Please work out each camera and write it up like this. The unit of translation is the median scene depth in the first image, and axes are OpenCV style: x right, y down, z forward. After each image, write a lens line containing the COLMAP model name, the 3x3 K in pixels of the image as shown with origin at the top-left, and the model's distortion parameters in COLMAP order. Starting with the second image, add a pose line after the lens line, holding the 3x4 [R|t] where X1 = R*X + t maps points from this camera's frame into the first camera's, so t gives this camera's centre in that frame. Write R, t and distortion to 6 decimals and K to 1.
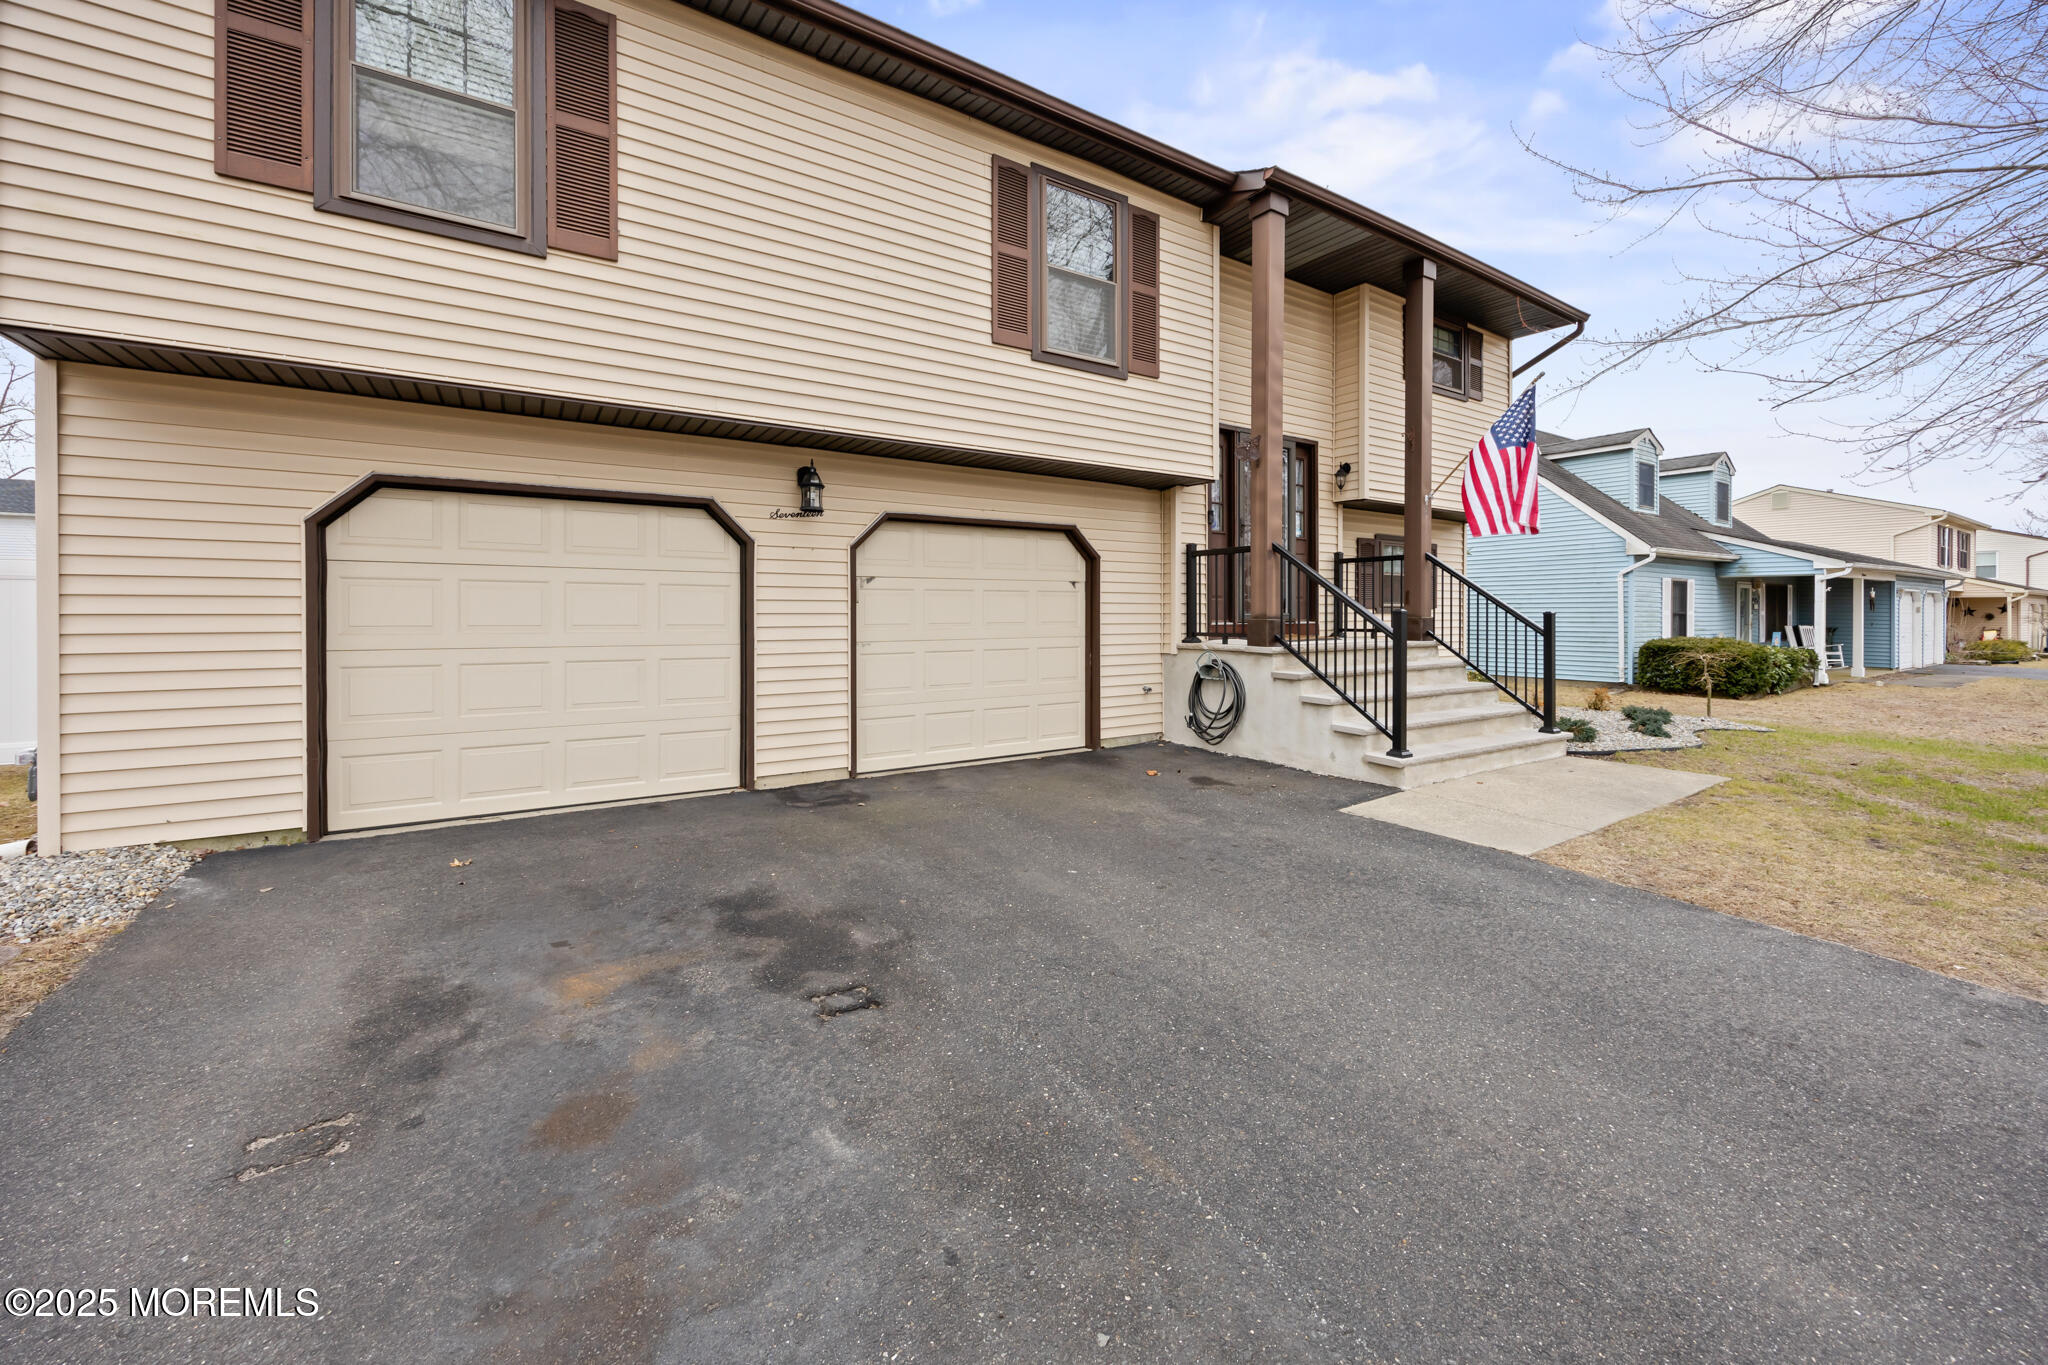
lens RADIAL K [[797.5, 0, 1029.8], [0, 797.5, 616.2], [0, 0, 1]] dist [-0.000410, -0.000227]
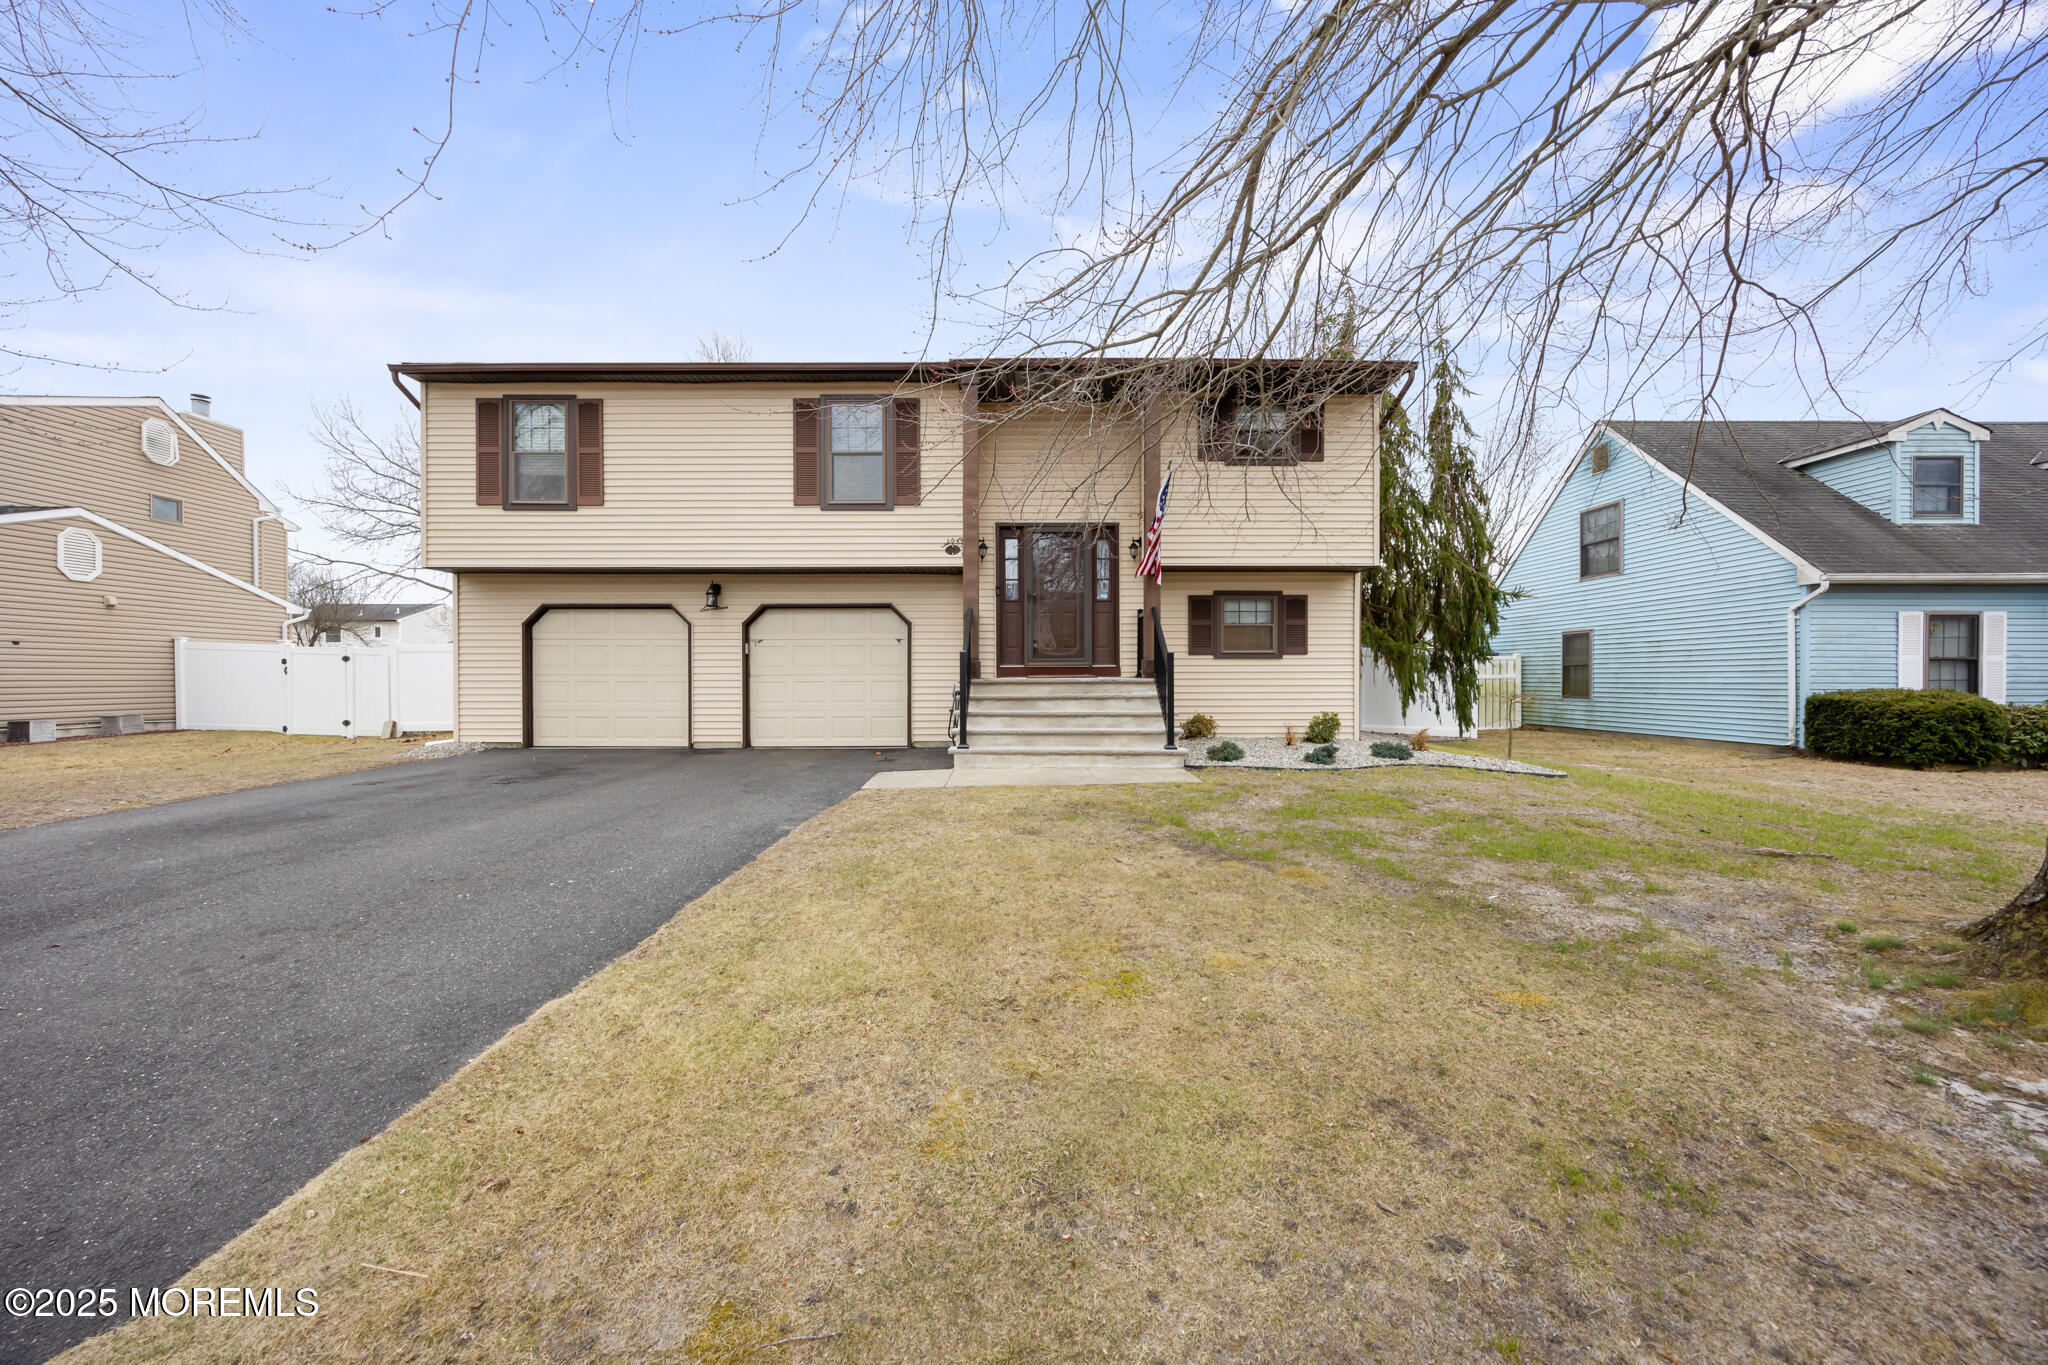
lens RADIAL K [[781.1, 0, 1024.0], [0, 781.1, 682.5], [0, 0, 1]] dist [-0.000116, -0.000068]
pose [[0.842177, -0.000090, -0.539201, 1.110012], [0.000170, 1.000000, 0.000100, 0.042137], [0.539201, -0.000176, 0.842177, -0.155767]]
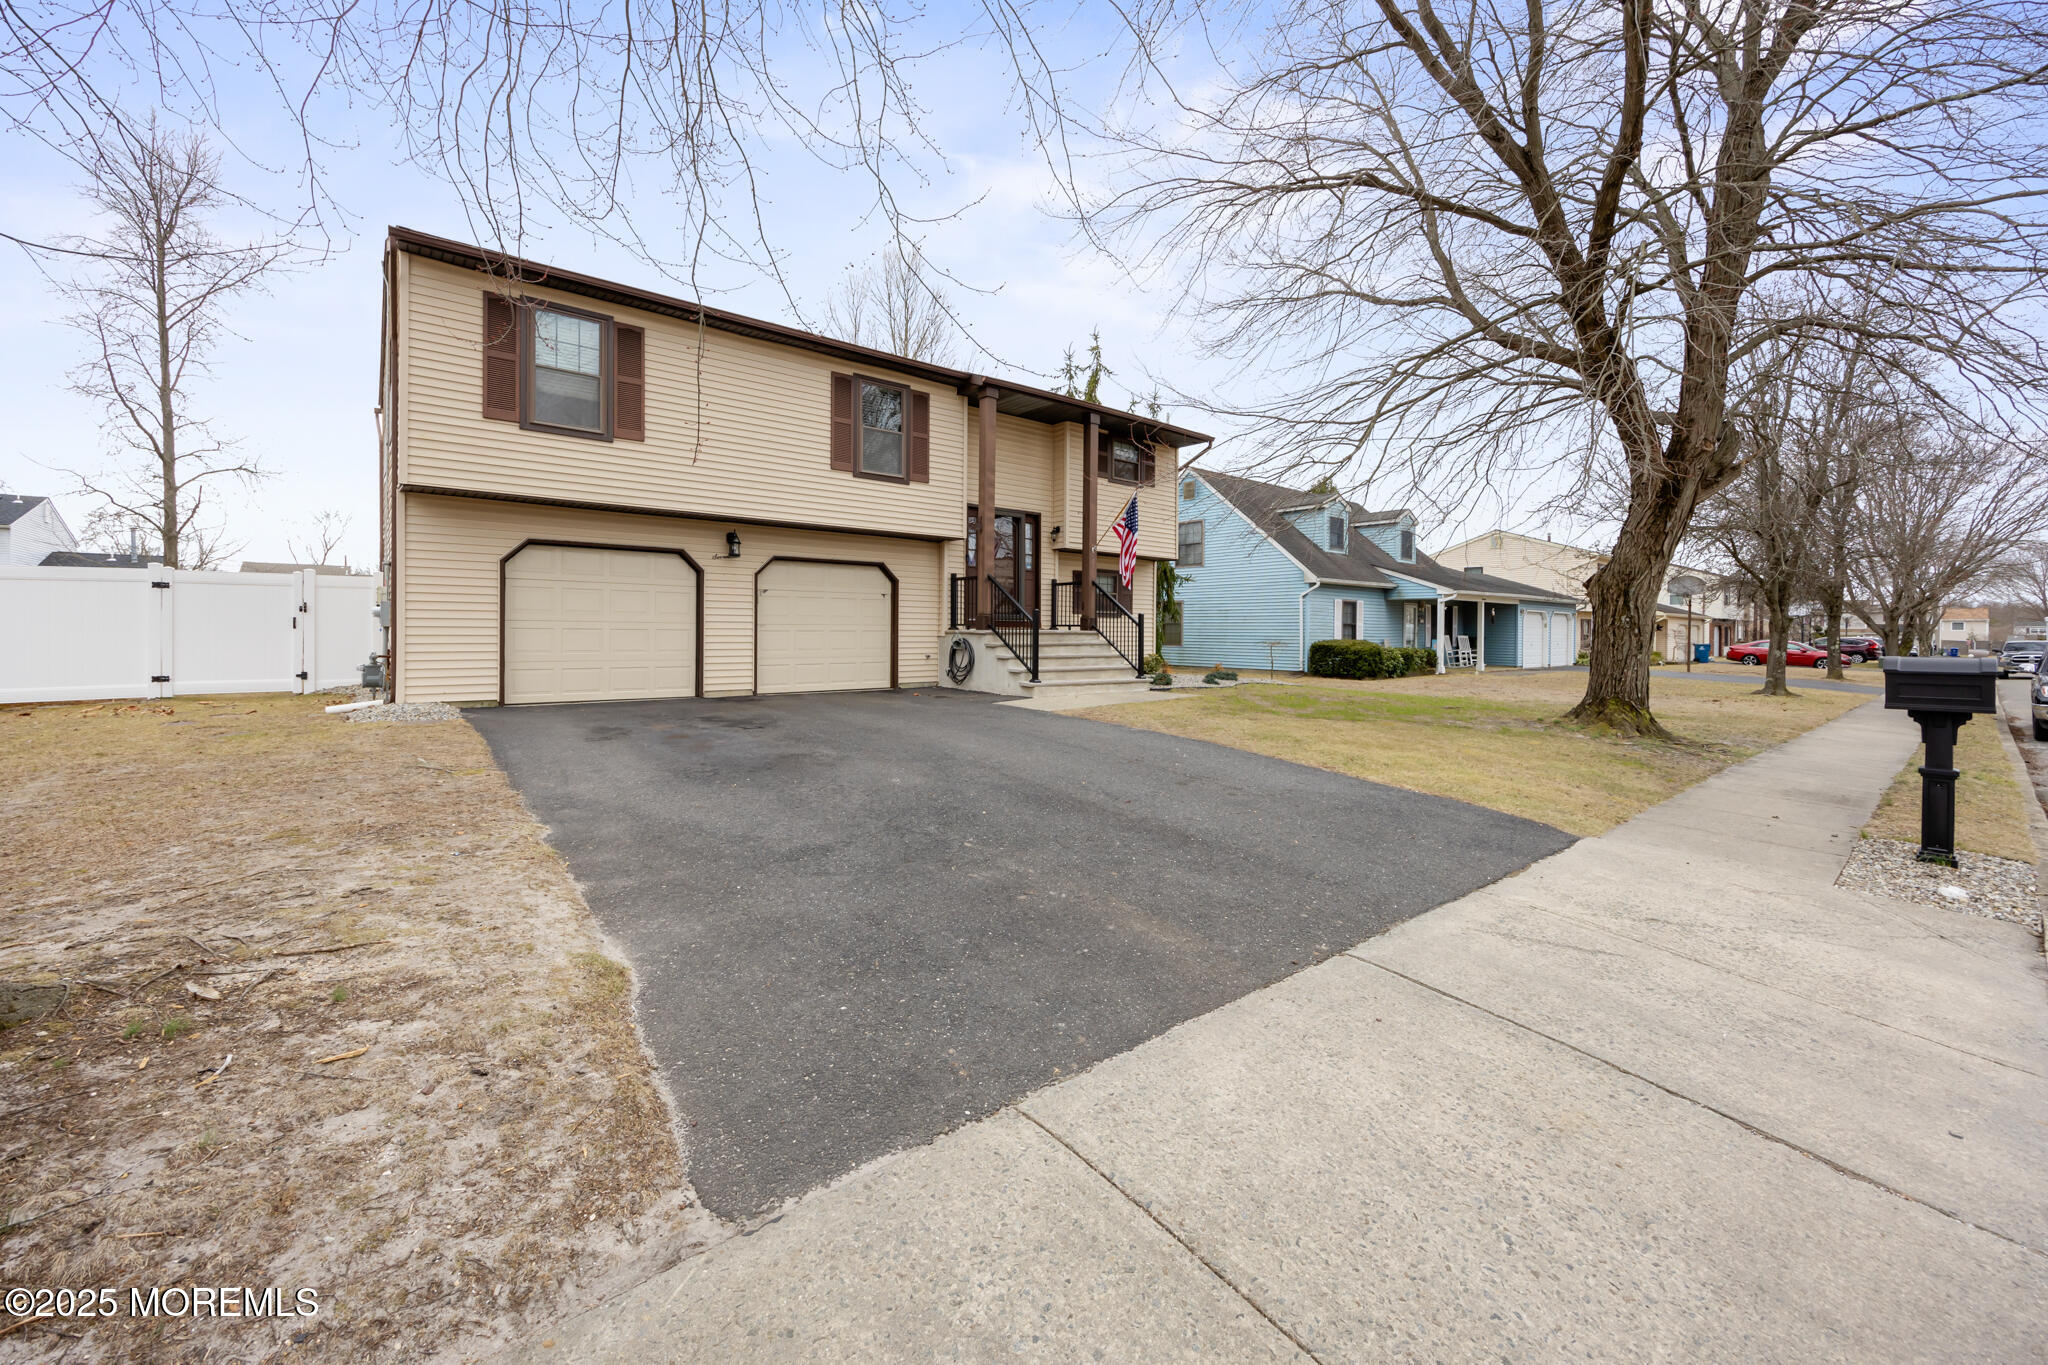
lens RADIAL K [[784.1, 0, 1014.3], [0, 784.1, 635.0], [0, 0, 1]] dist [-0.002734, -0.000070]
pose [[0.995017, 0.006597, 0.099491, 0.175451], [-0.006594, 0.999978, -0.000364, 0.047310], [-0.099492, -0.000294, 0.995038, -0.783359]]
